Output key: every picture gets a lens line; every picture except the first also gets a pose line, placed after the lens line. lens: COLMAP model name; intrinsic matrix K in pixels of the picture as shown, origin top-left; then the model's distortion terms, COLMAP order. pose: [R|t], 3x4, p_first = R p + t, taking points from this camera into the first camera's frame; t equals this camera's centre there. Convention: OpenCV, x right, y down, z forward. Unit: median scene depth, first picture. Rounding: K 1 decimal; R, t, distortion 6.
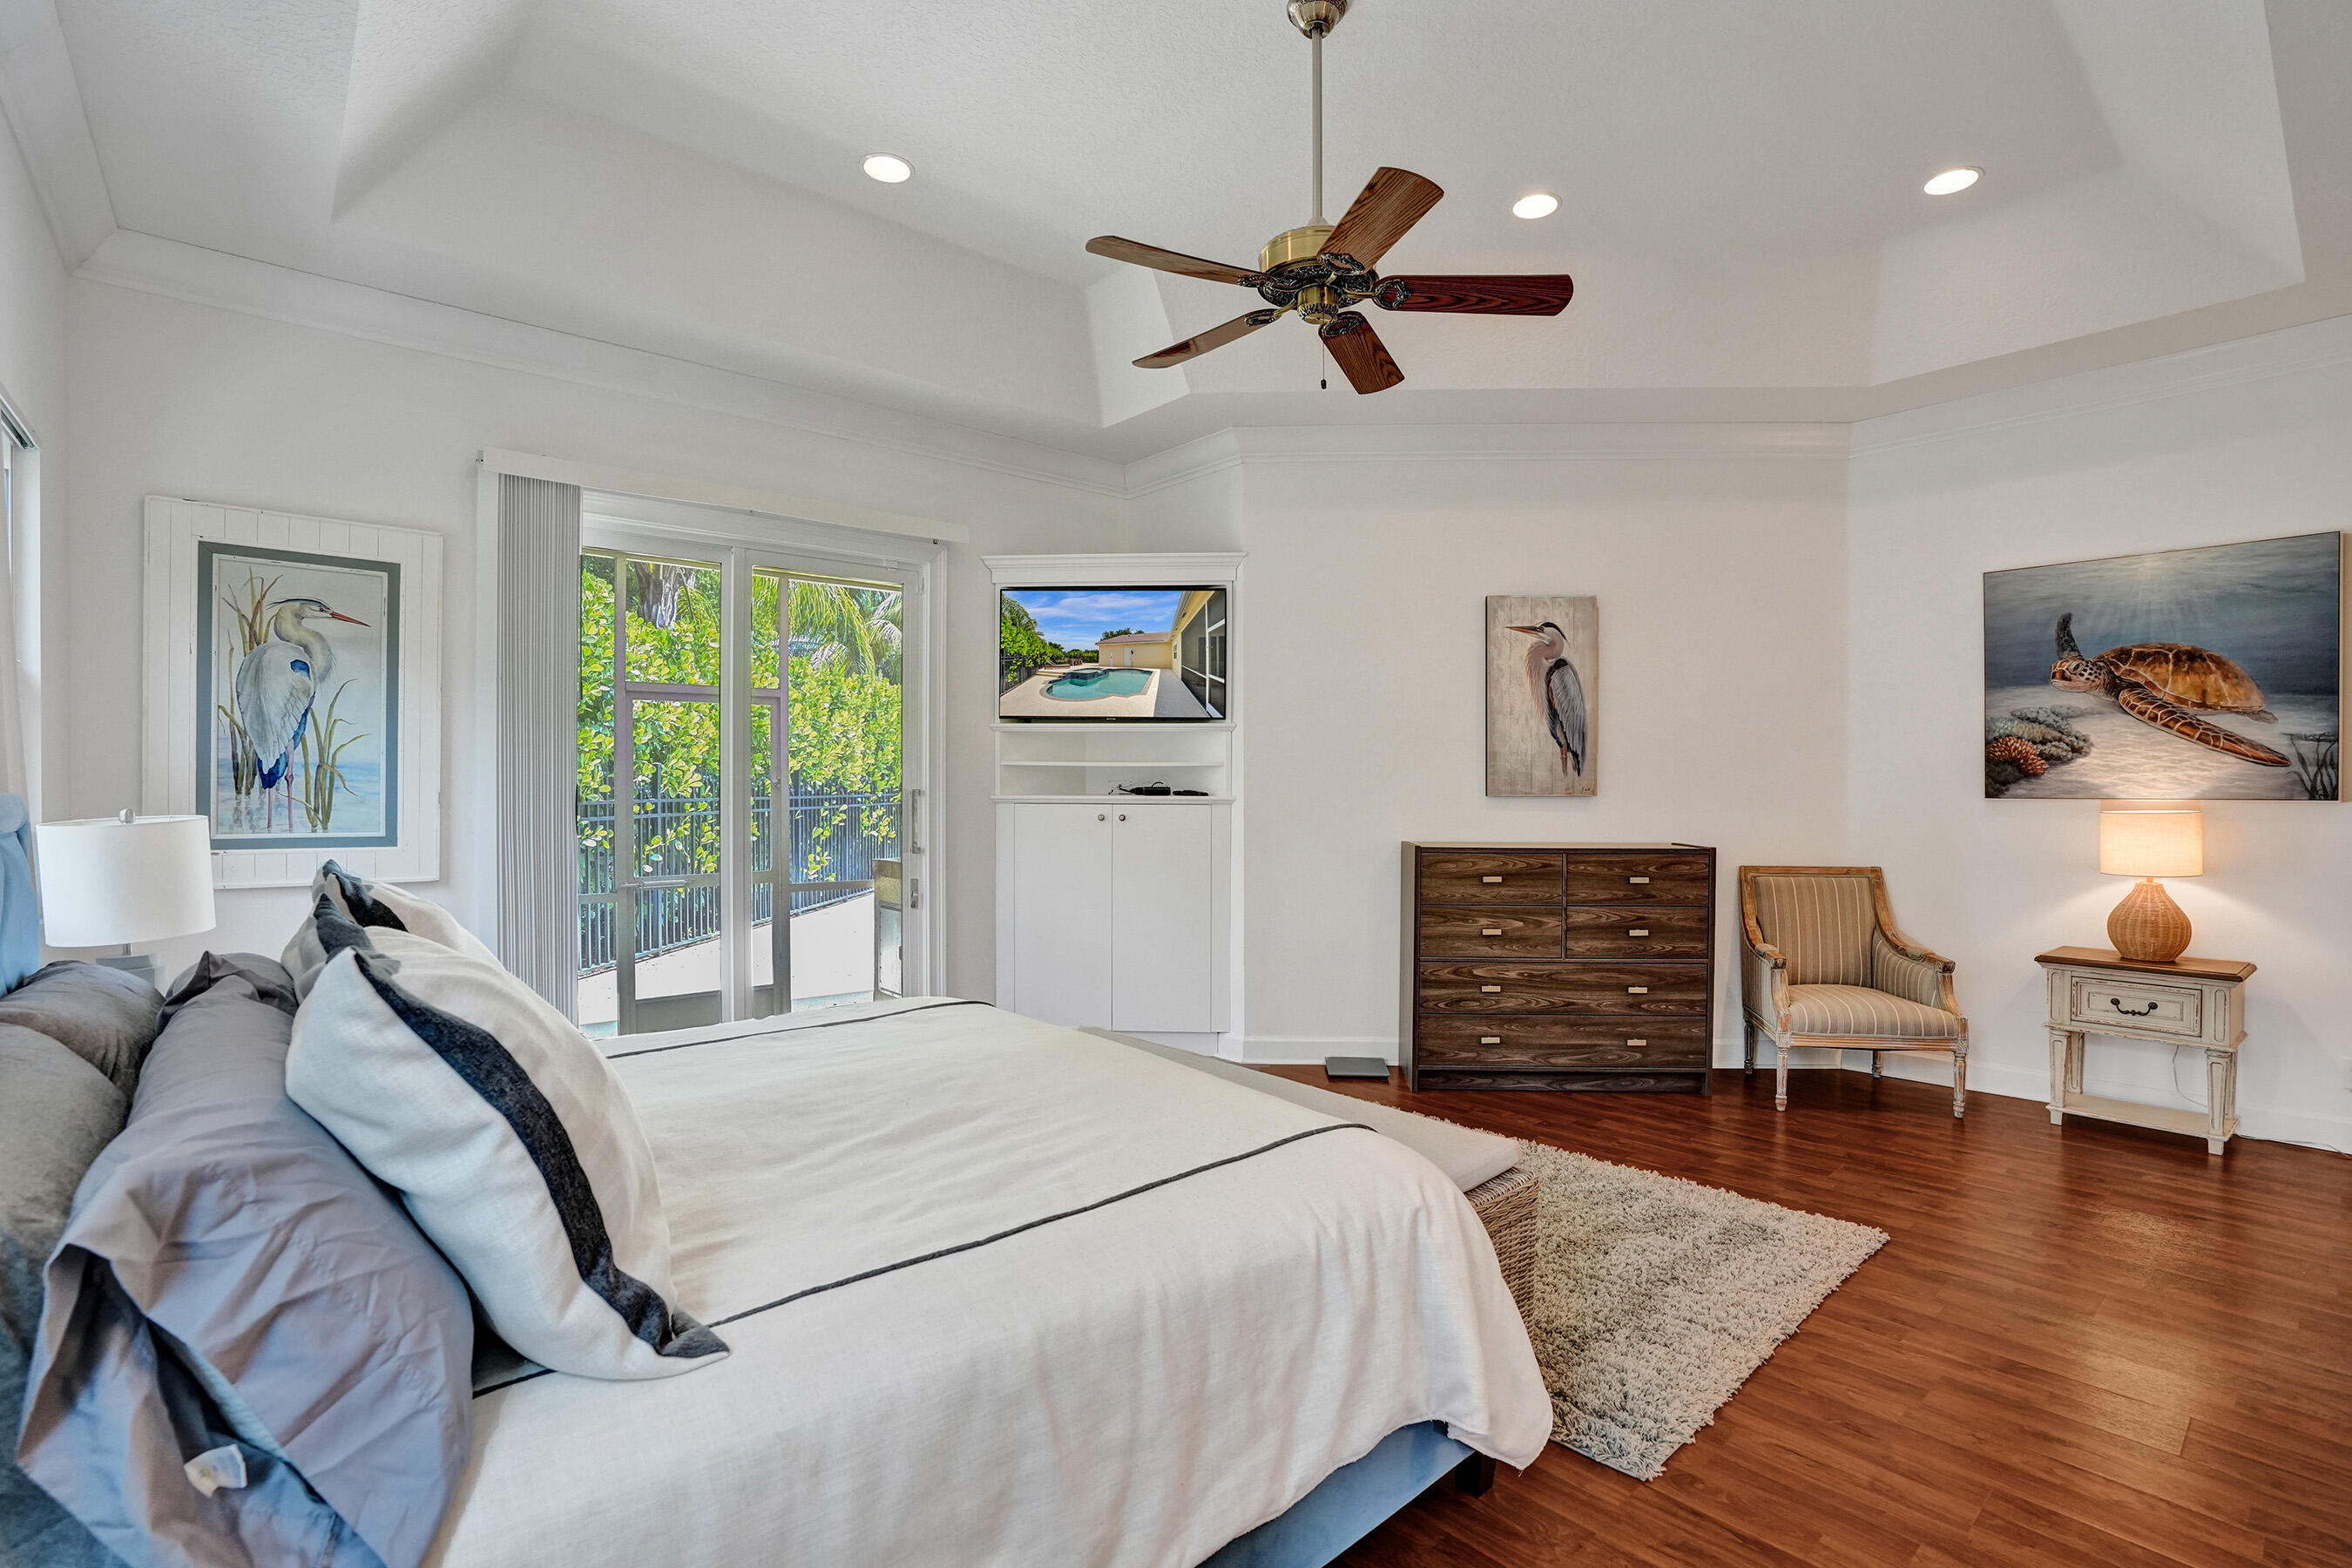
lens RADIAL K [[1081.4, 0, 1181.6], [0, 1081.4, 778.6], [0, 0, 1]] dist [-0.001695, 0.000174]
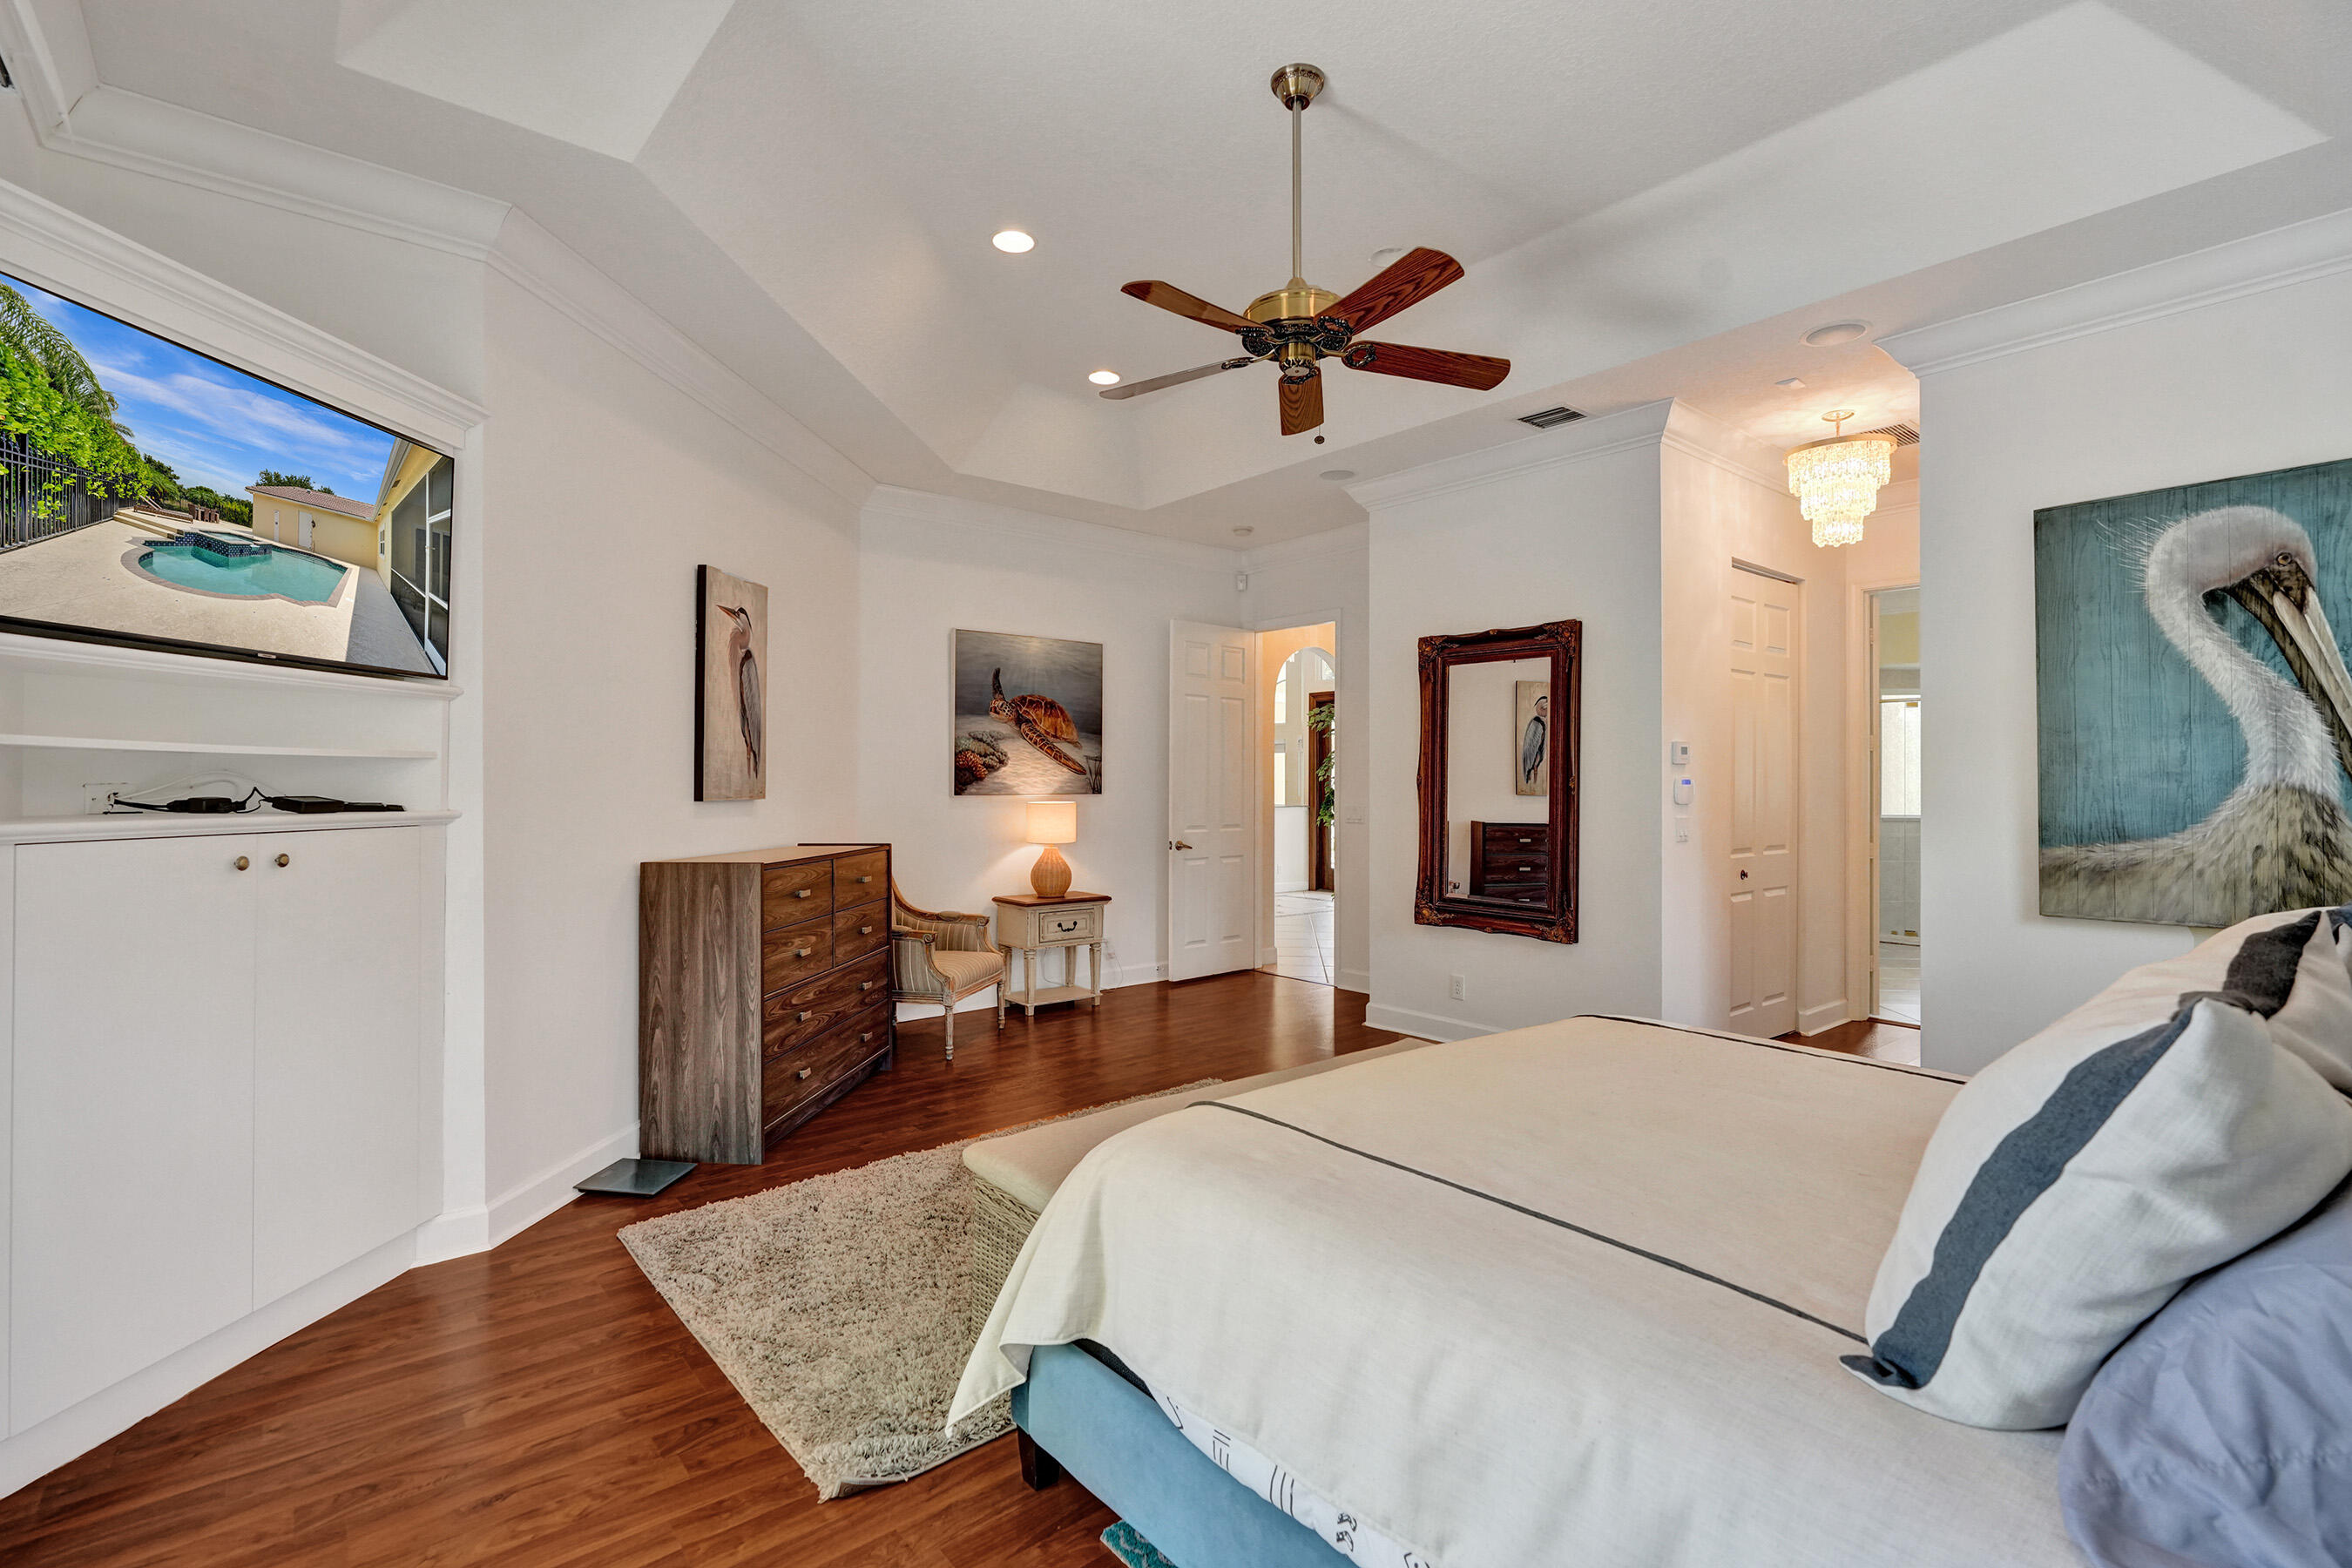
lens RADIAL K [[1052.5, 0, 1176.0], [0, 1052.5, 784.0], [0, 0, 1]] dist [-0.001221, 0.000114]
pose [[0.070212, -0.001433, 0.997531, -0.571935], [0.001407, 0.999998, 0.001338, 0.002096], [-0.997531, 0.001309, 0.070214, 0.648145]]
